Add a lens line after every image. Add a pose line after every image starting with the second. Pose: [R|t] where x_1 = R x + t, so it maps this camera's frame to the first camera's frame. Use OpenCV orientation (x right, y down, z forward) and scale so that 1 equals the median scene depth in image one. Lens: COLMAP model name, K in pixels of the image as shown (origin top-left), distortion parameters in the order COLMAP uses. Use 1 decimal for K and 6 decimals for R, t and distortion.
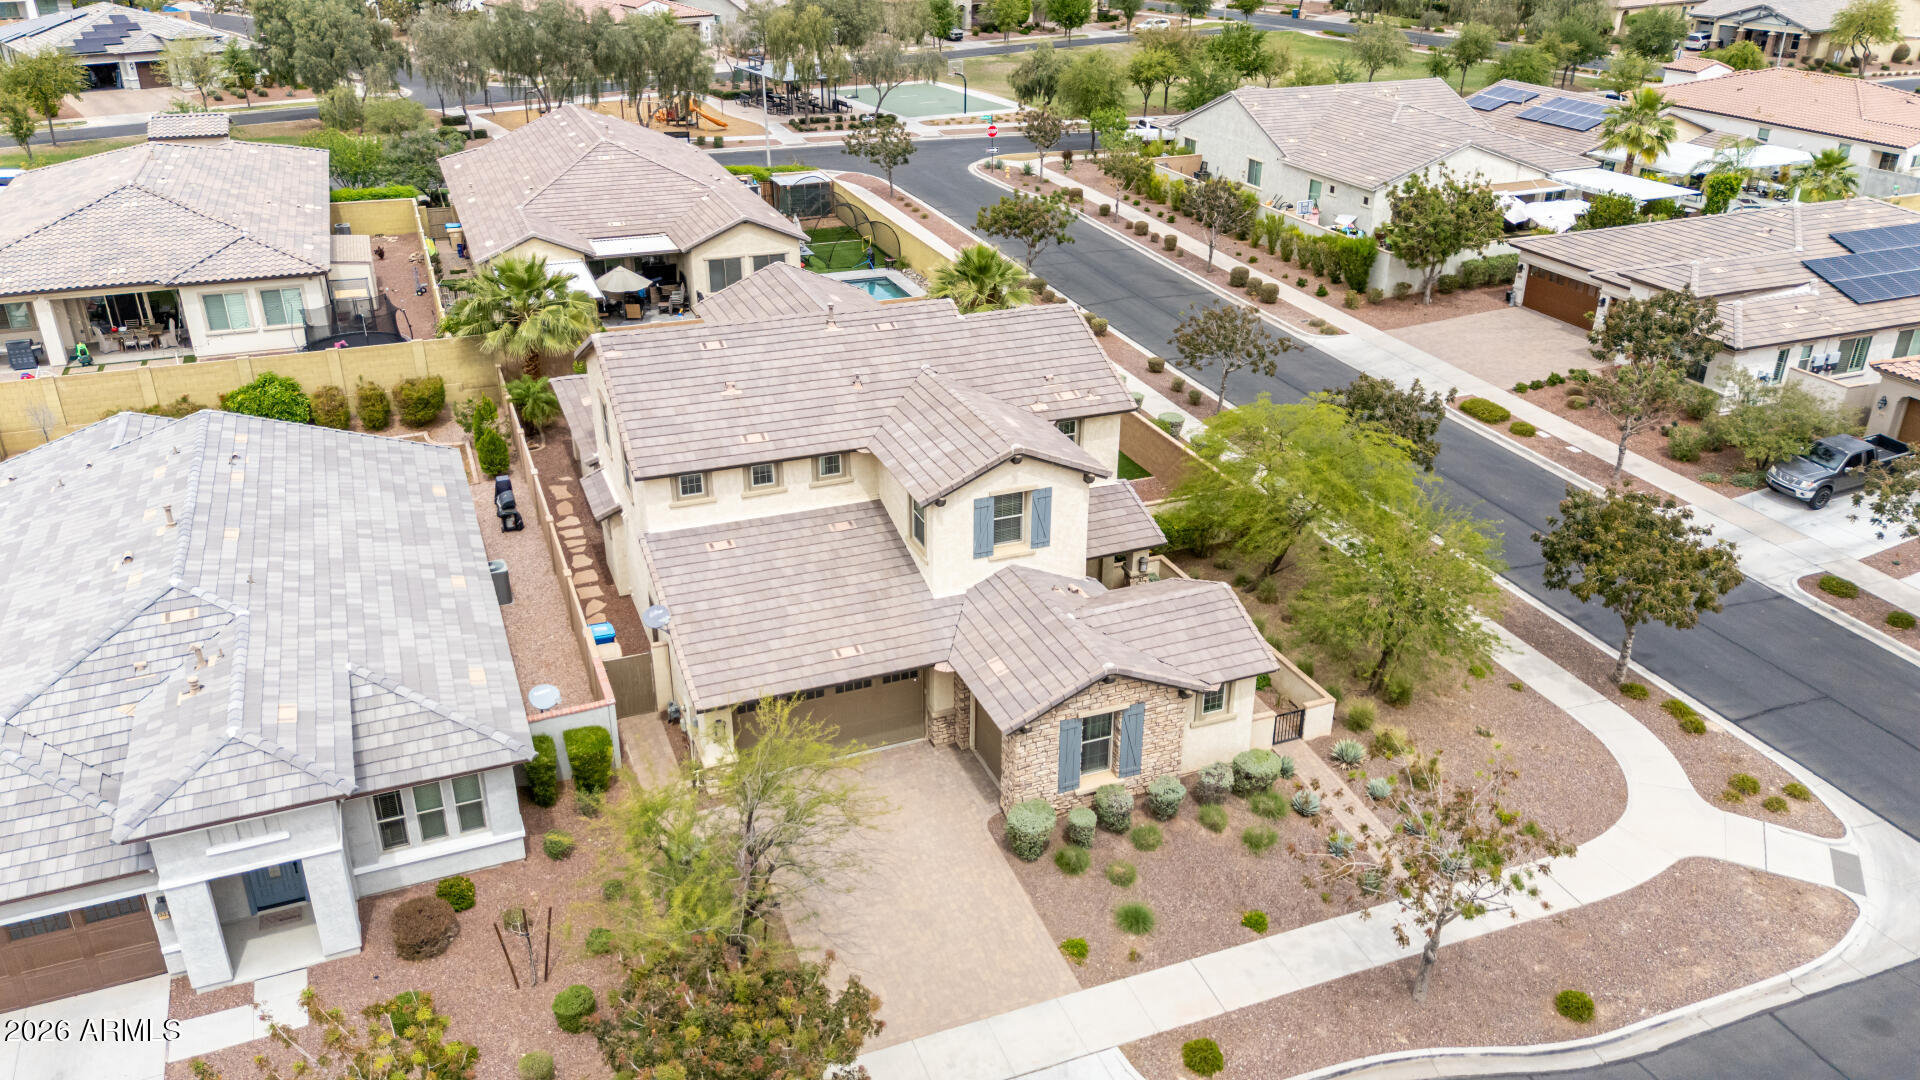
lens RADIAL K [[1400.9, 0, 952.5], [0, 1400.9, 538.3], [0, 0, 1]] dist [0.081178, -0.066848]
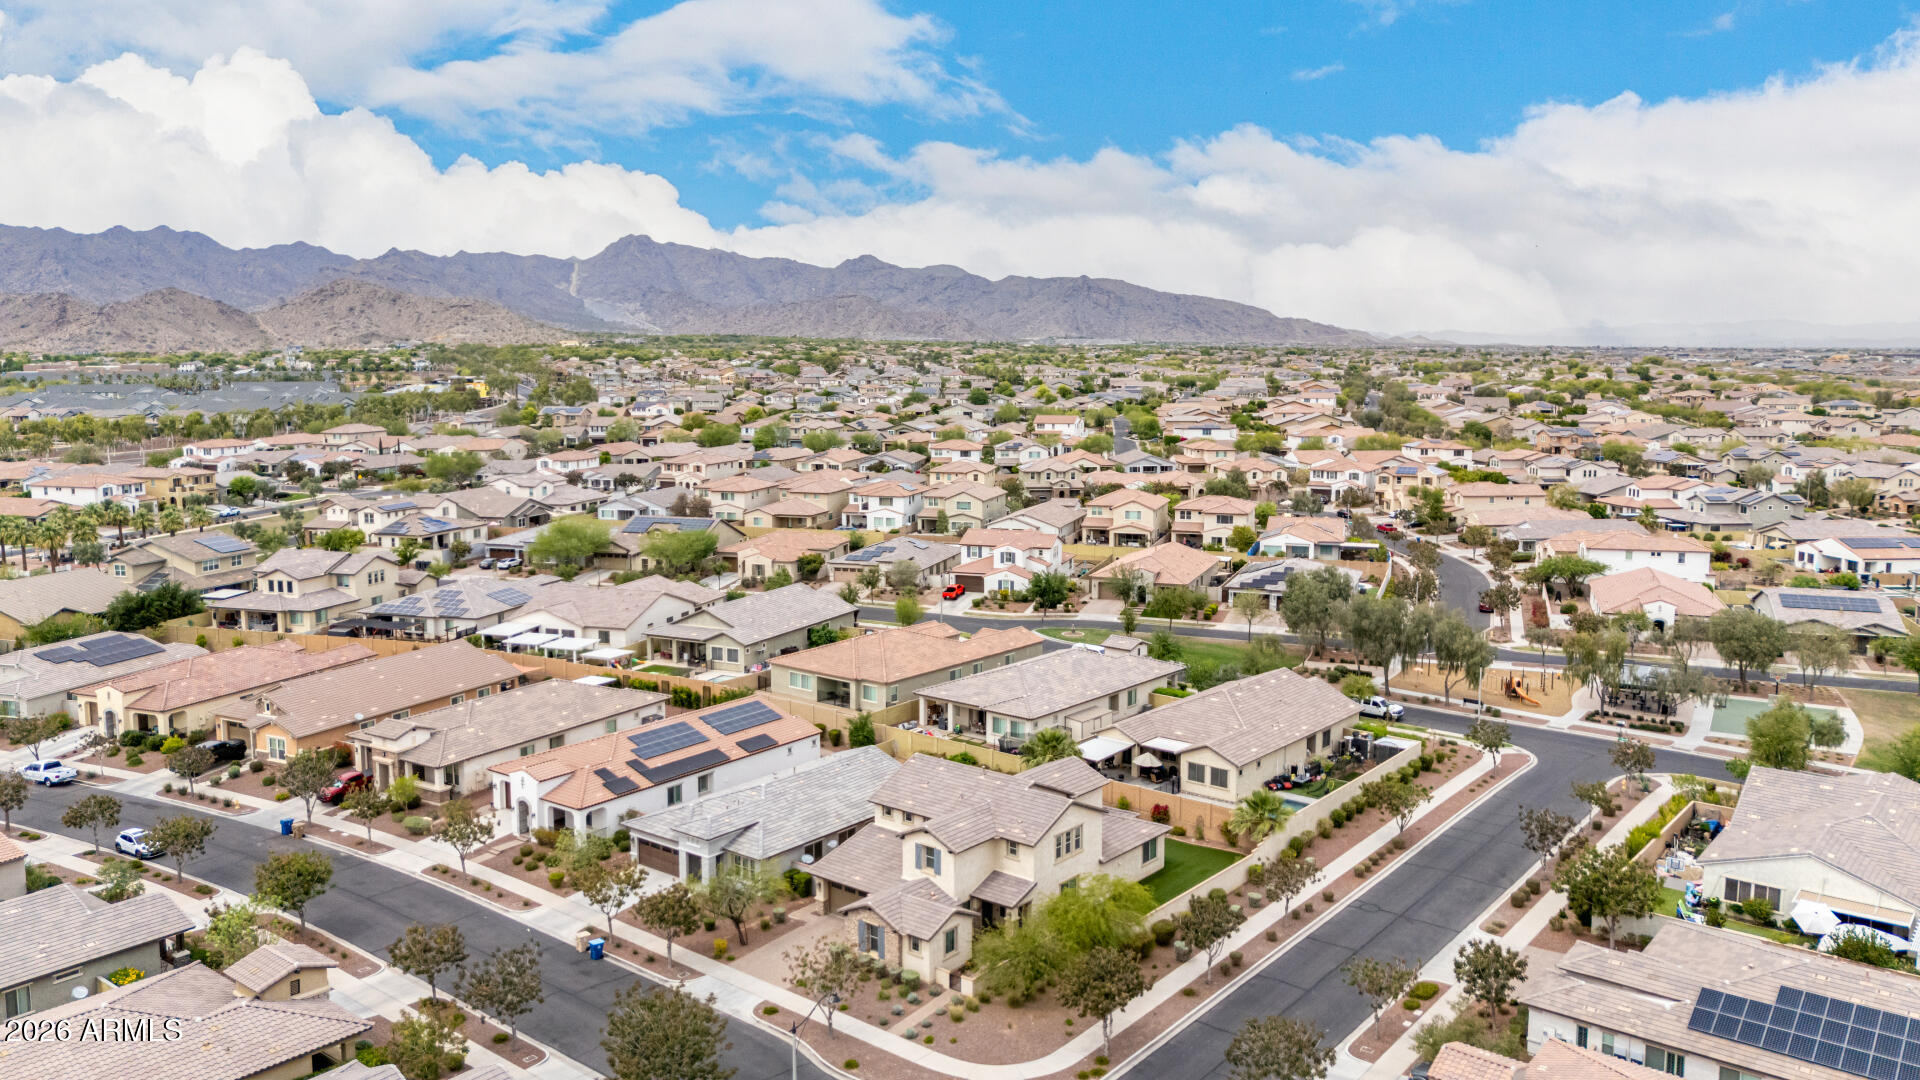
lens RADIAL K [[1400.9, 0, 956.7], [0, 1400.9, 536.3], [0, 0, 1]] dist [0.081178, -0.066848]
pose [[0.489358, 0.109589, -0.865170, 1.417527], [-0.378648, 0.920382, -0.097589, -0.205722], [0.785592, 0.375351, 0.491891, -0.265616]]
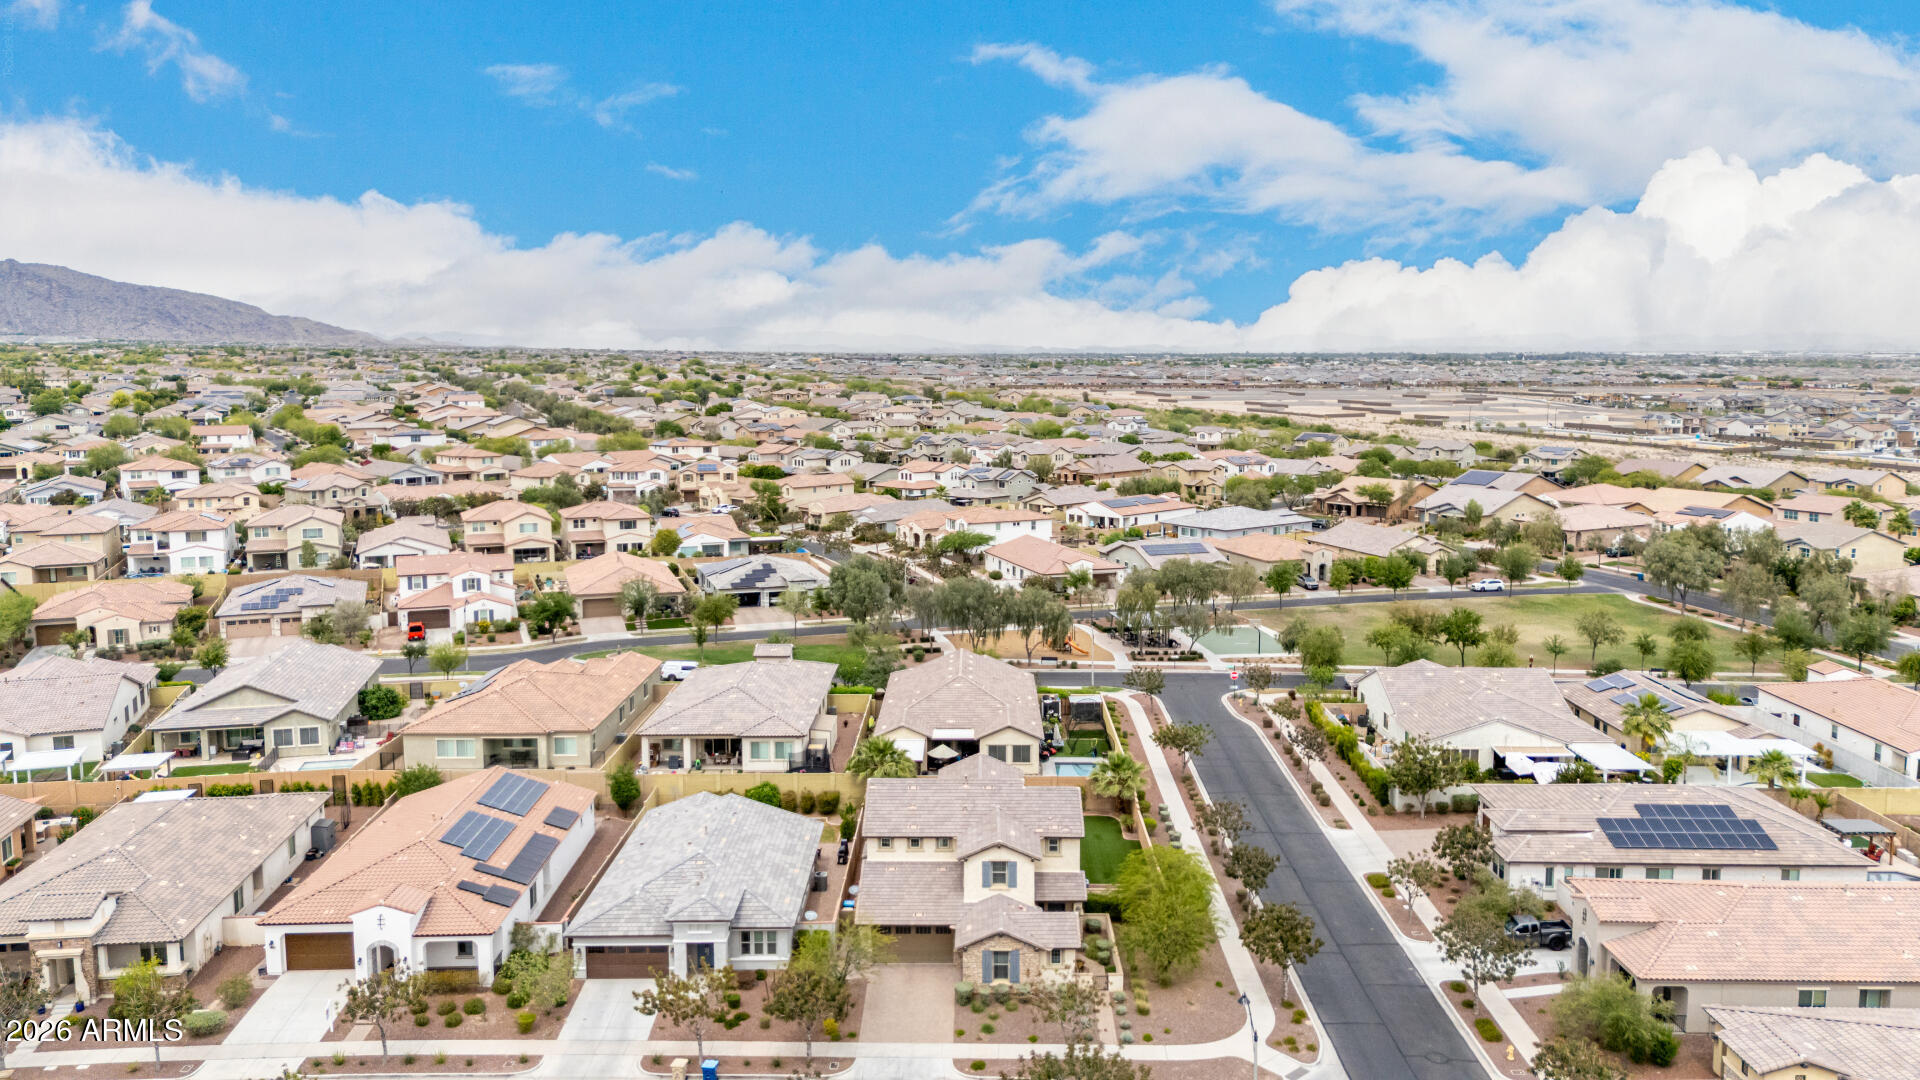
lens RADIAL K [[1400.9, 0, 957.9], [0, 1400.9, 531.1], [0, 0, 1]] dist [0.081178, -0.066848]
pose [[0.924767, 0.040844, -0.378336, 0.571035], [-0.159300, 0.944466, -0.287414, 0.090981], [0.345587, 0.326060, 0.879917, -0.889547]]
